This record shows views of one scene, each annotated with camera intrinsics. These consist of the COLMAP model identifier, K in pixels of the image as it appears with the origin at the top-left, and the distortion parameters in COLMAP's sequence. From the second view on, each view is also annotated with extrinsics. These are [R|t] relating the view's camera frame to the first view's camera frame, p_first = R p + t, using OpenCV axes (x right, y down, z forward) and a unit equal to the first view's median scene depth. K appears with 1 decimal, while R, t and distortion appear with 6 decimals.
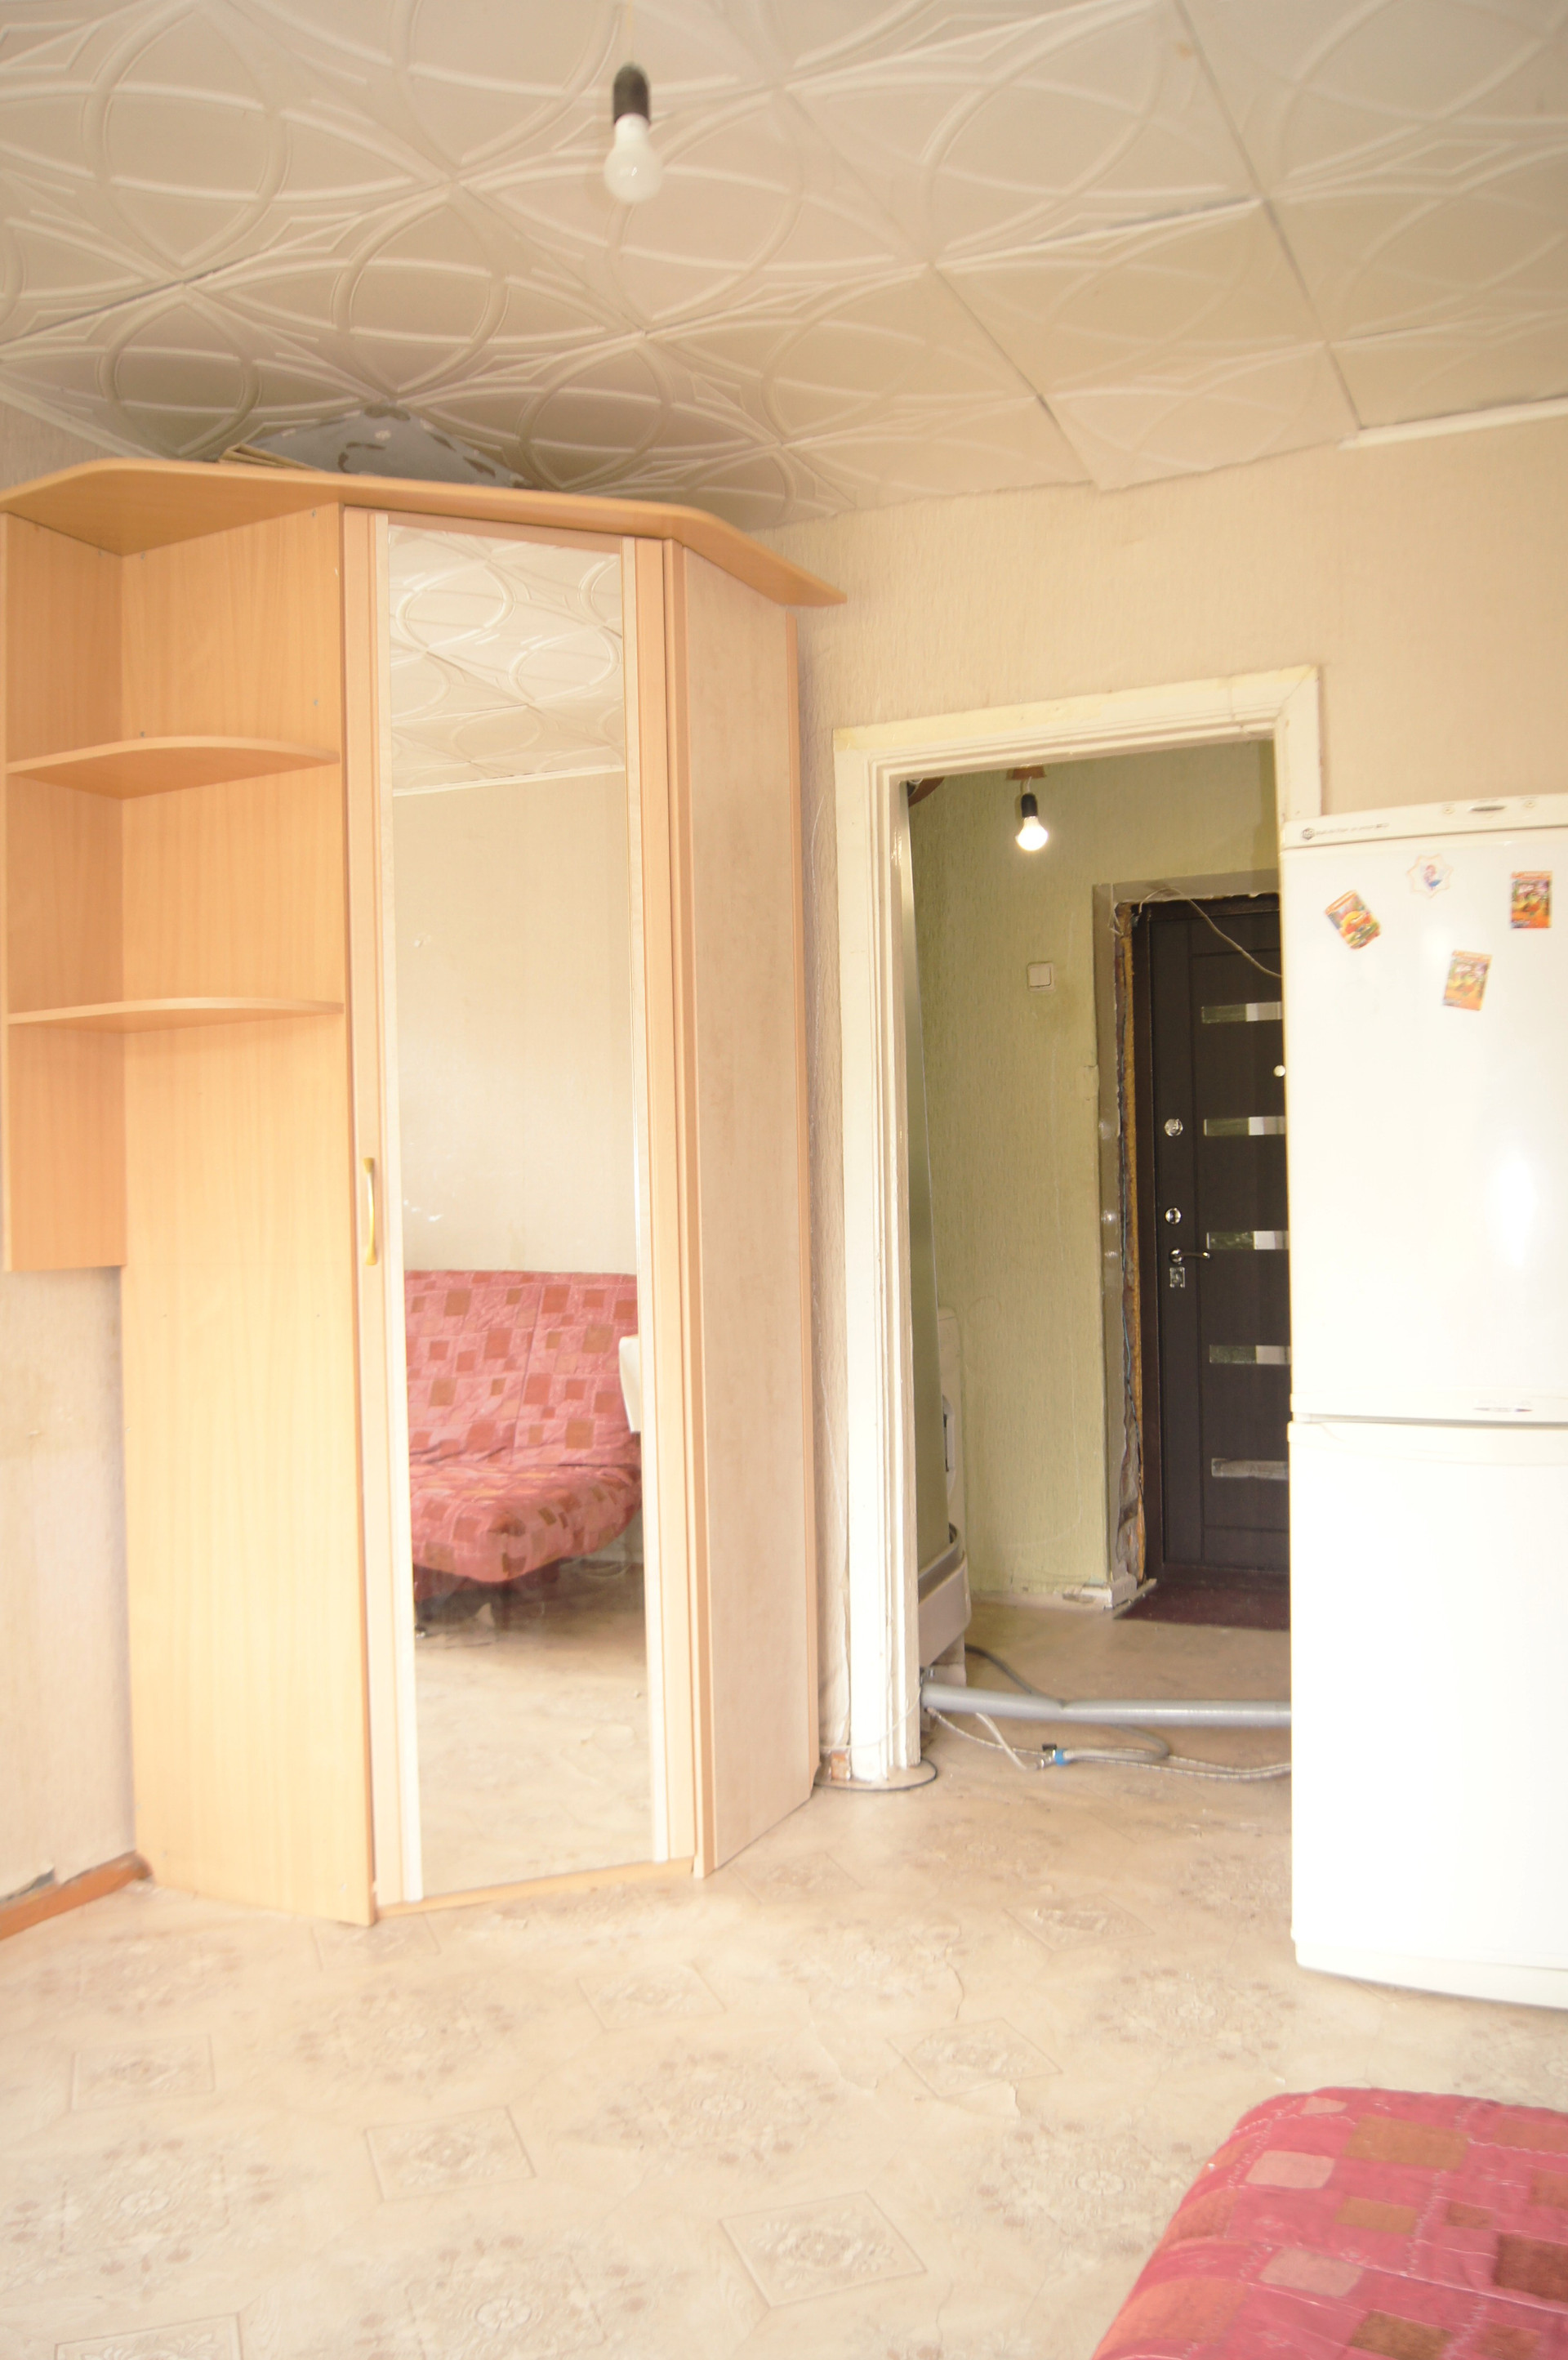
lens RADIAL K [[1868.5, 0, 795.8], [0, 1868.5, 1178.6], [0, 0, 1]] dist [-0.093865, 0.021195]
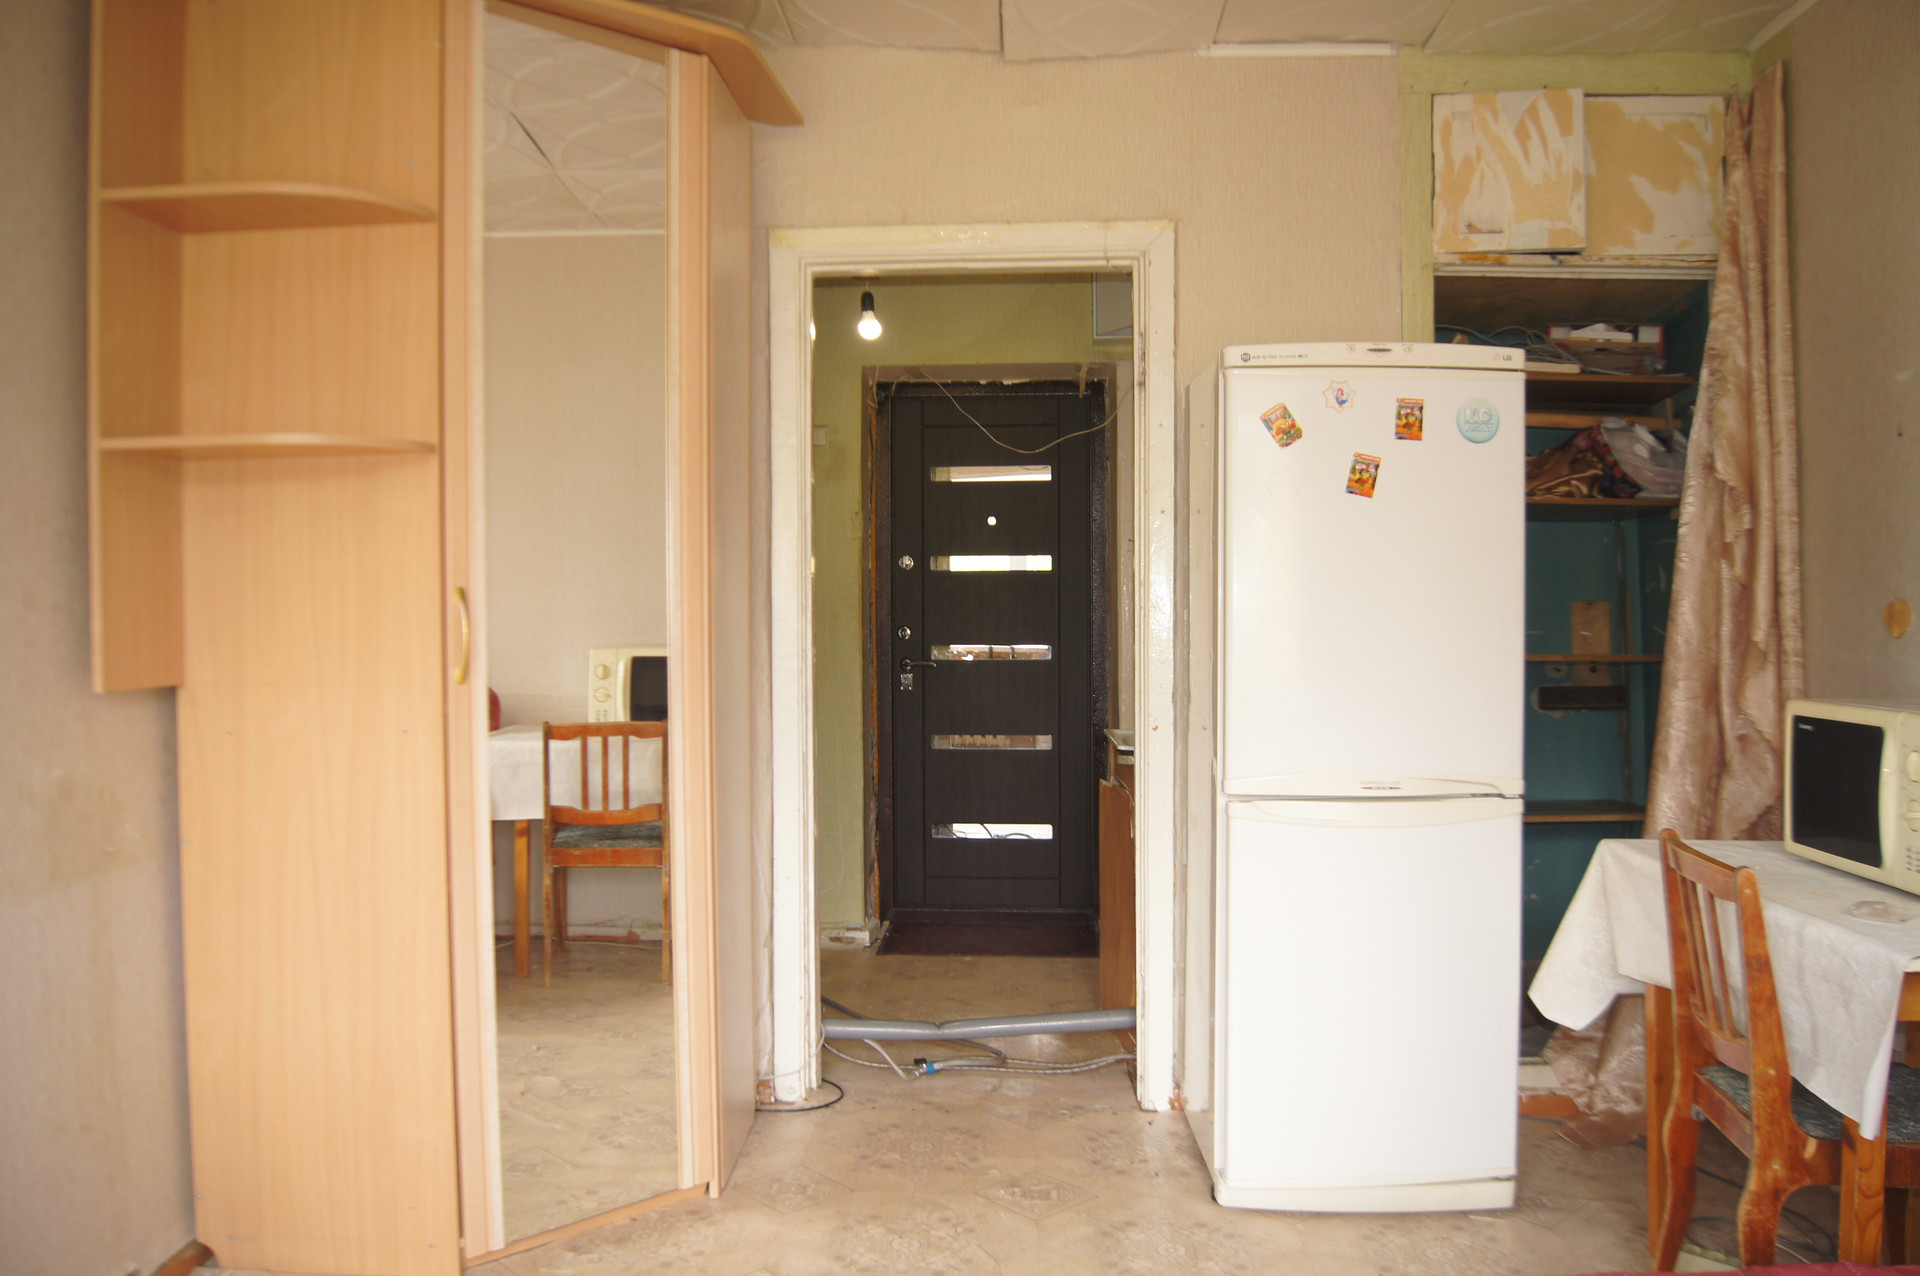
lens RADIAL K [[1520.4, 0, 965.6], [0, 1520.4, 645.7], [0, 0, 1]] dist [-0.093865, 0.021195]
pose [[0.926041, 0.003899, 0.377404, -0.270799], [-0.017598, 0.999305, 0.032856, -0.010639], [-0.377013, -0.037068, 0.925466, 0.060504]]
